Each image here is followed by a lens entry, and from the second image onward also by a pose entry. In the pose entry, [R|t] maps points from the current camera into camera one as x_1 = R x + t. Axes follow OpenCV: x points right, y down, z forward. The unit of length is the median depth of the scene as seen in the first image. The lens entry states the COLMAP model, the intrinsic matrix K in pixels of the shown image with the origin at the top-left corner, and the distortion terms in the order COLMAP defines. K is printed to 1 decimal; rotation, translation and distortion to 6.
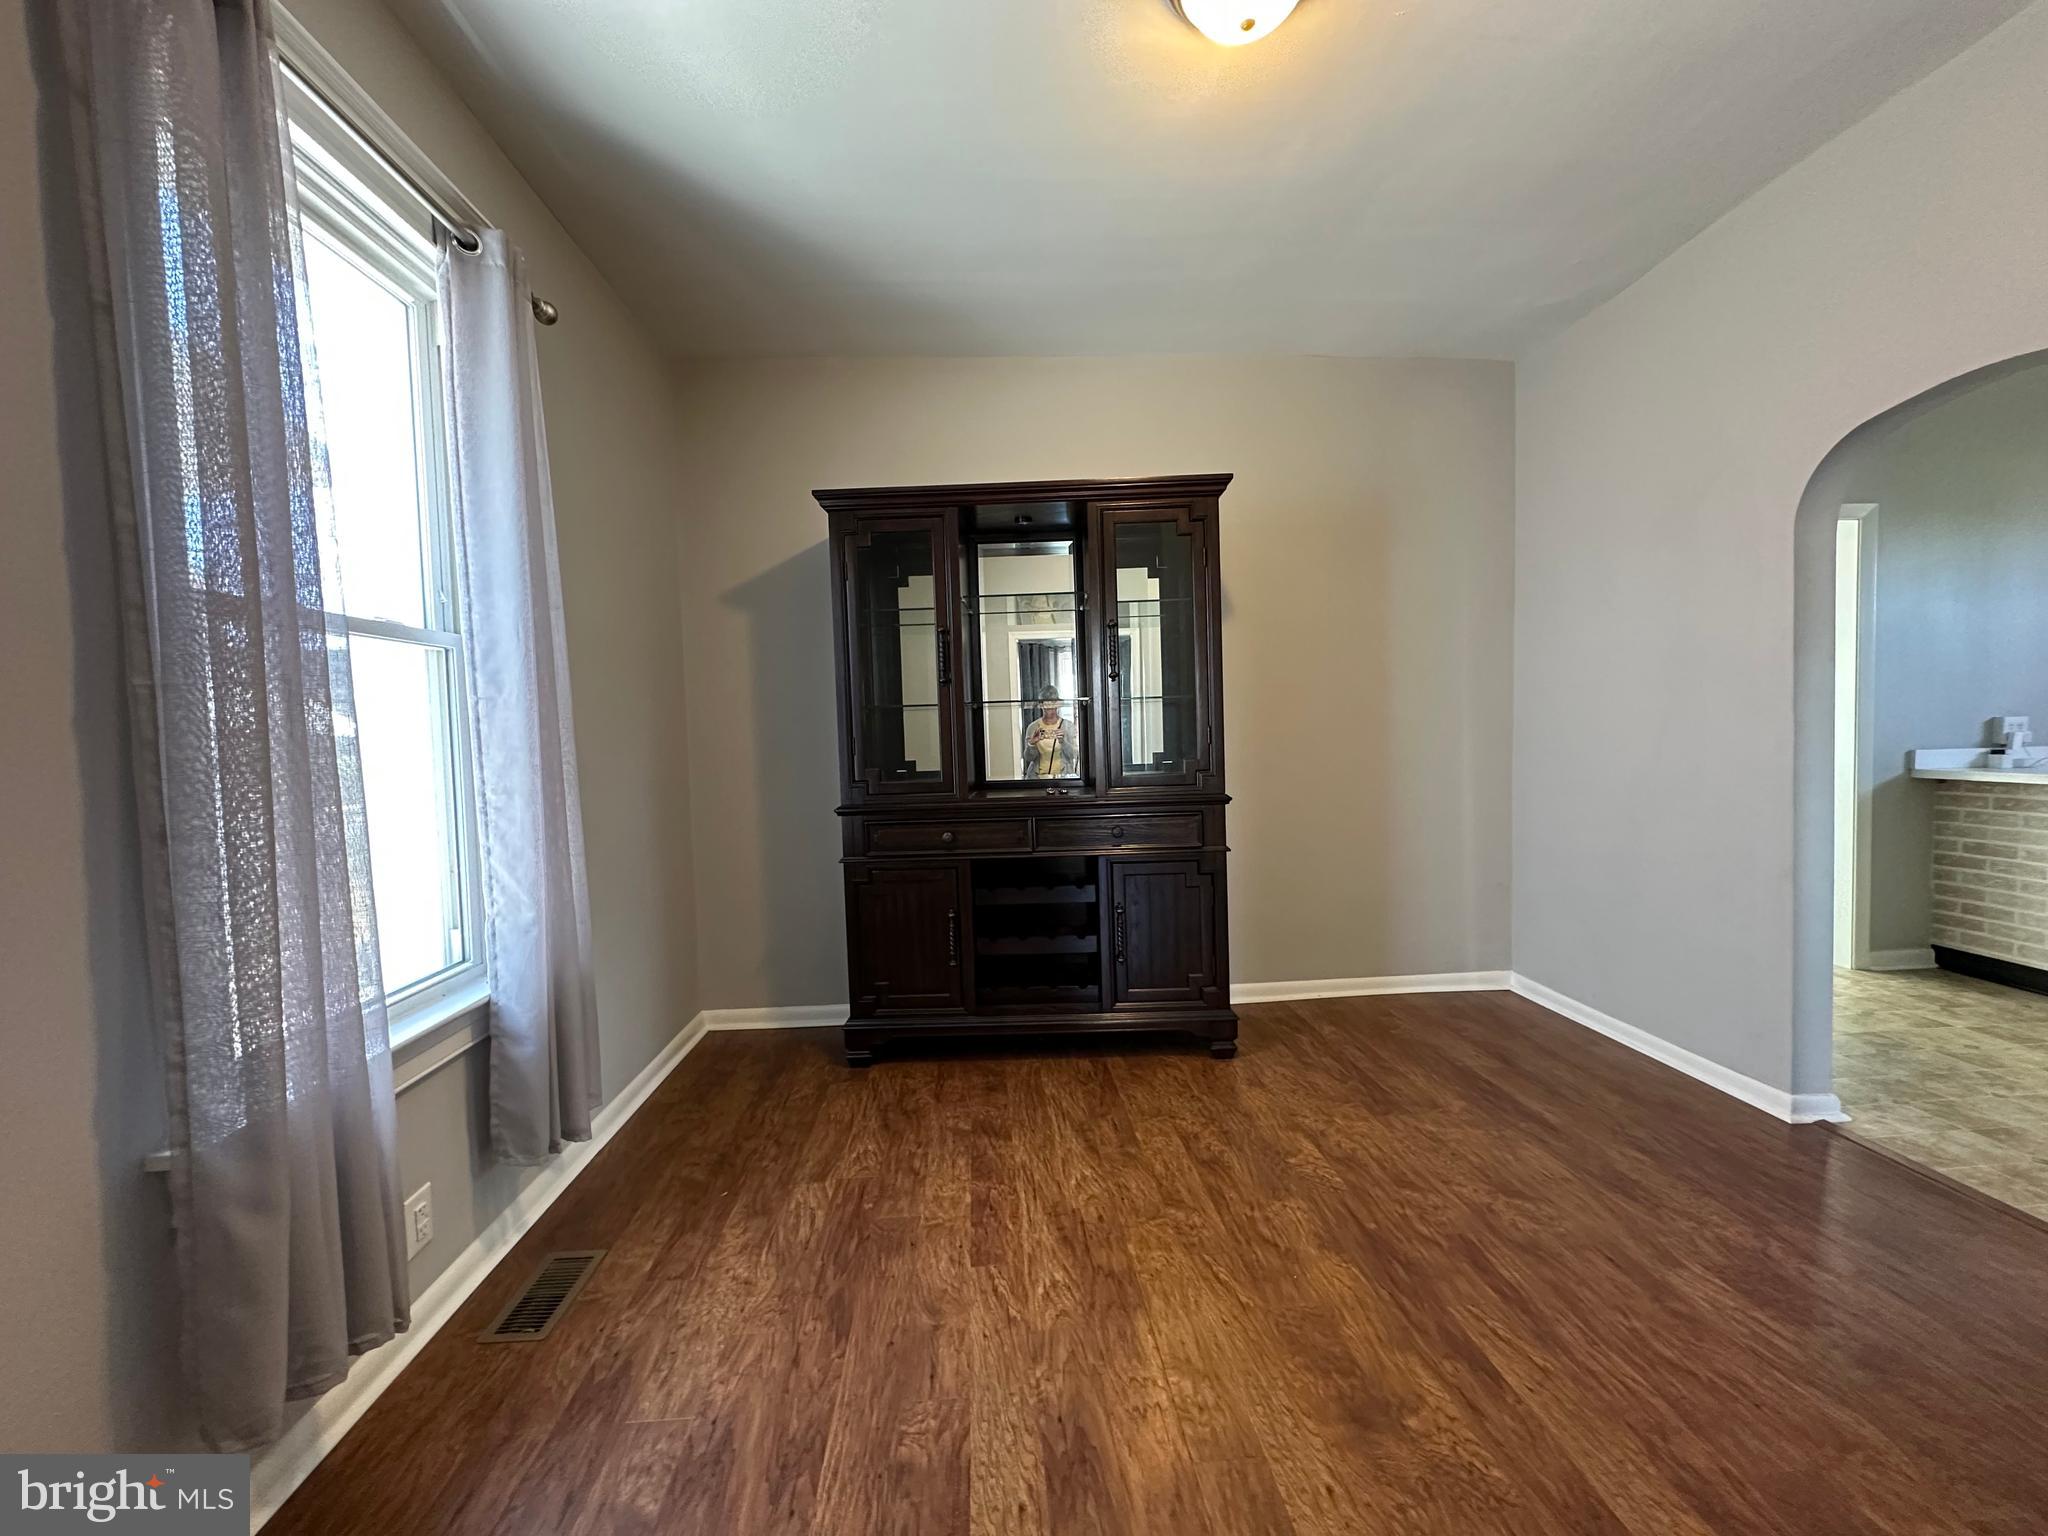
lens RADIAL K [[815.2, 0, 1023.5], [0, 815.2, 767.6], [0, 0, 1]] dist [-0.003143, 0.000810]
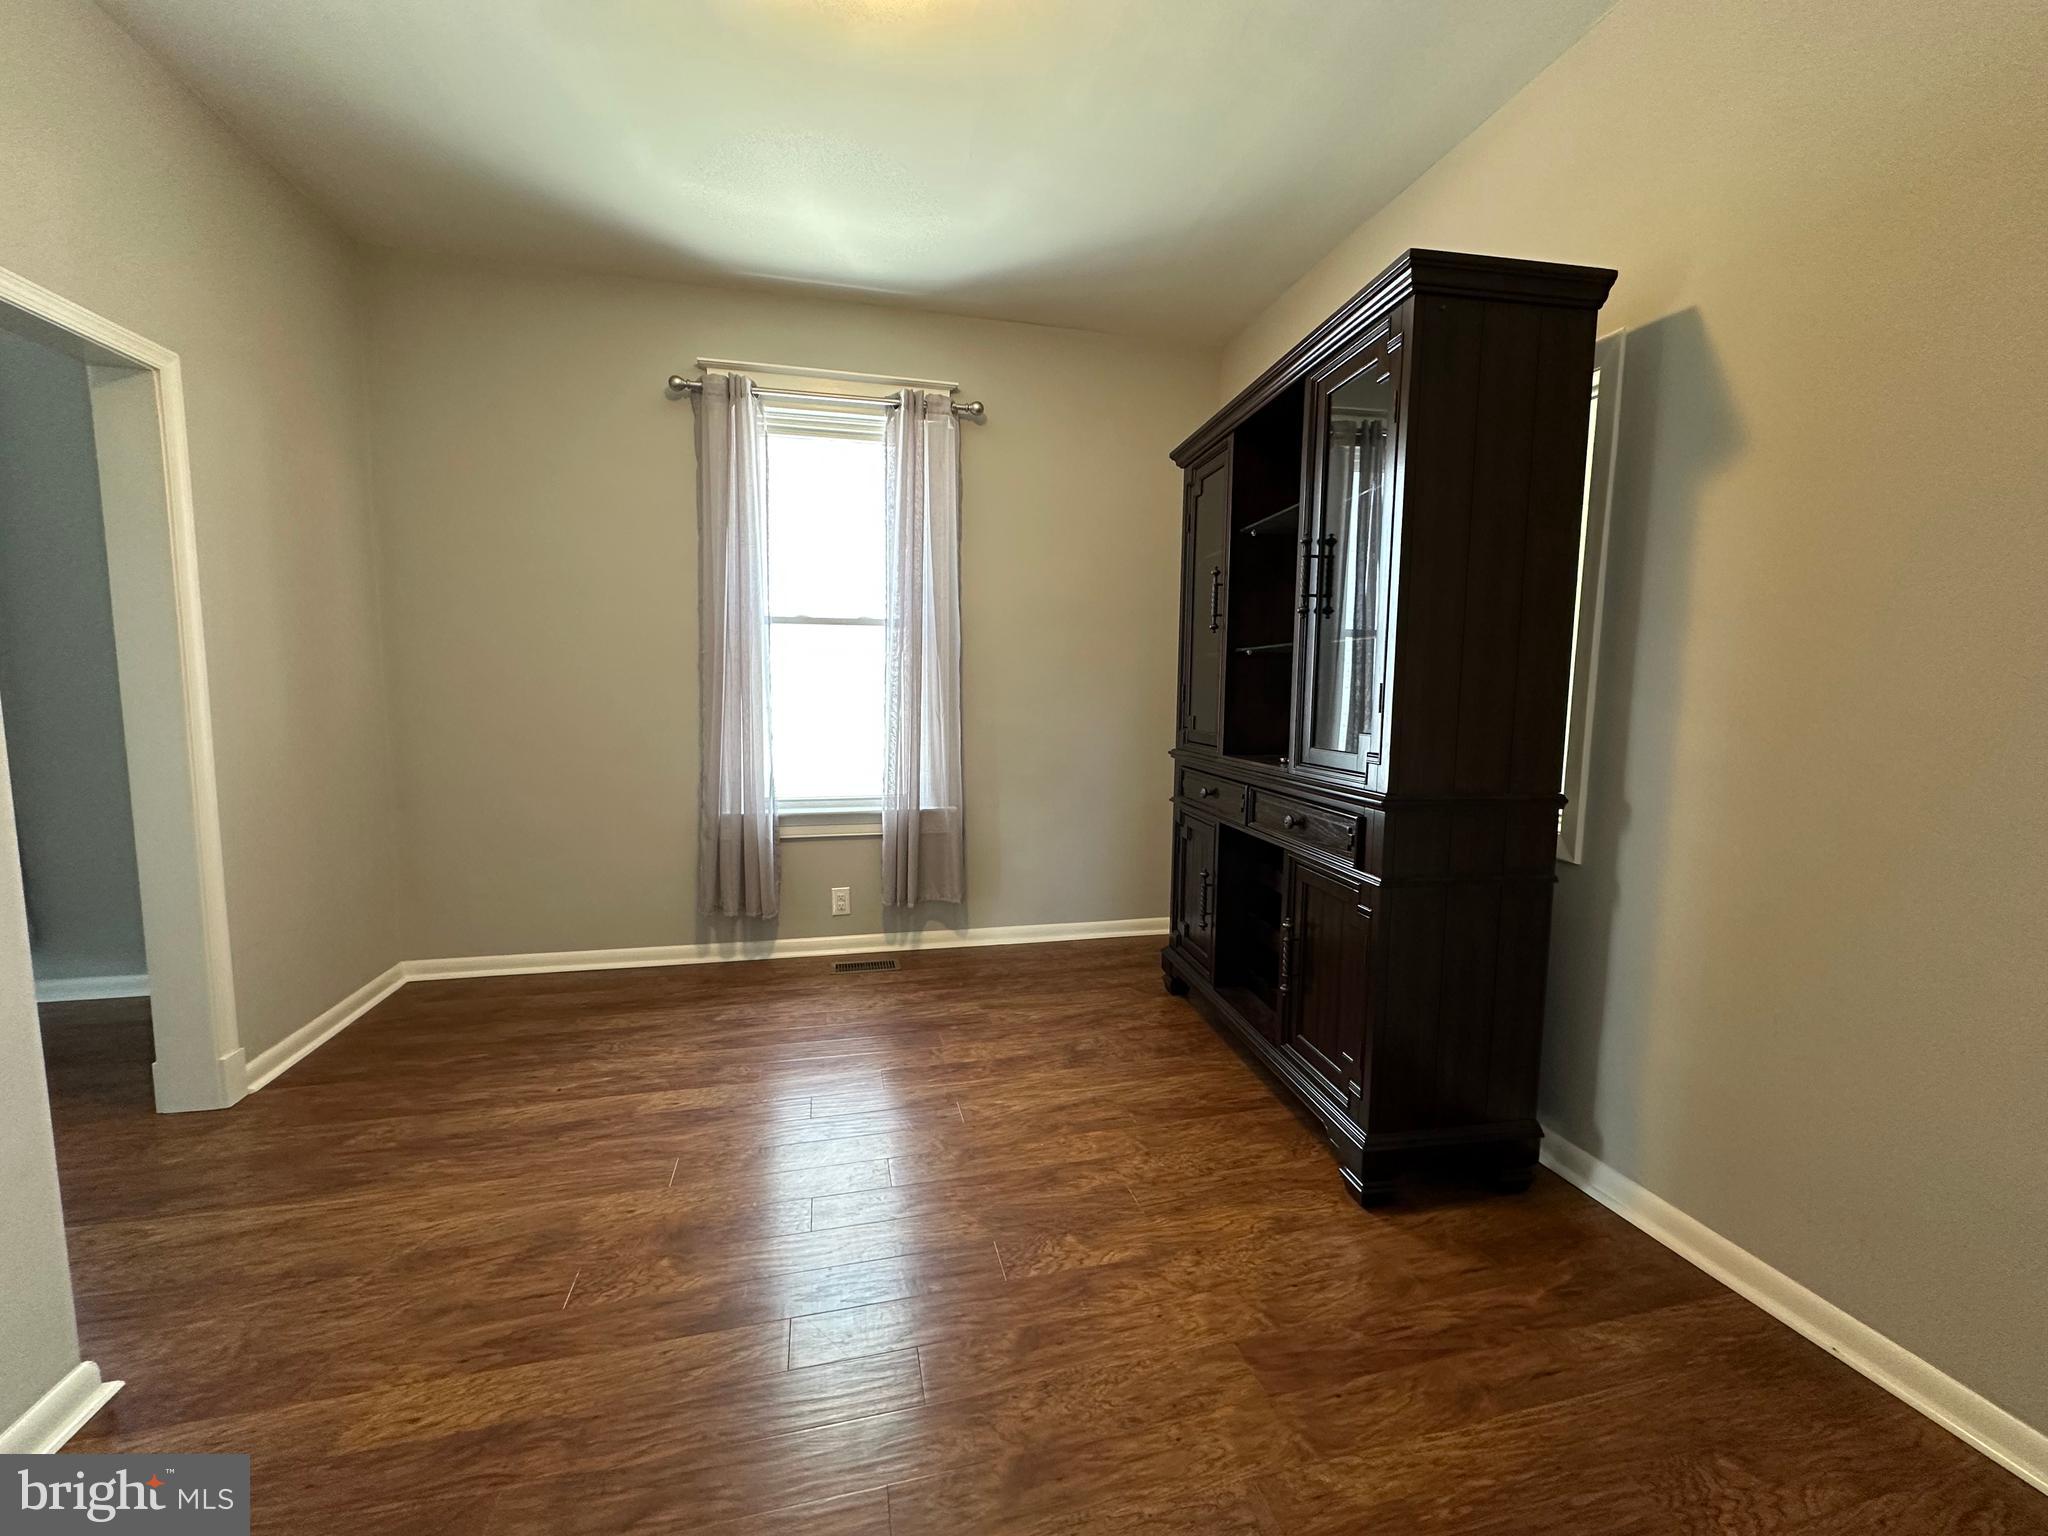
lens RADIAL K [[815.2, 0, 1023.0], [0, 815.2, 770.1], [0, 0, 1]] dist [-0.003143, 0.000810]
pose [[0.172557, 0.133305, -0.975937, 1.032633], [-0.060248, 0.990373, 0.124624, -0.059849], [0.983155, 0.037294, 0.178927, 0.802602]]
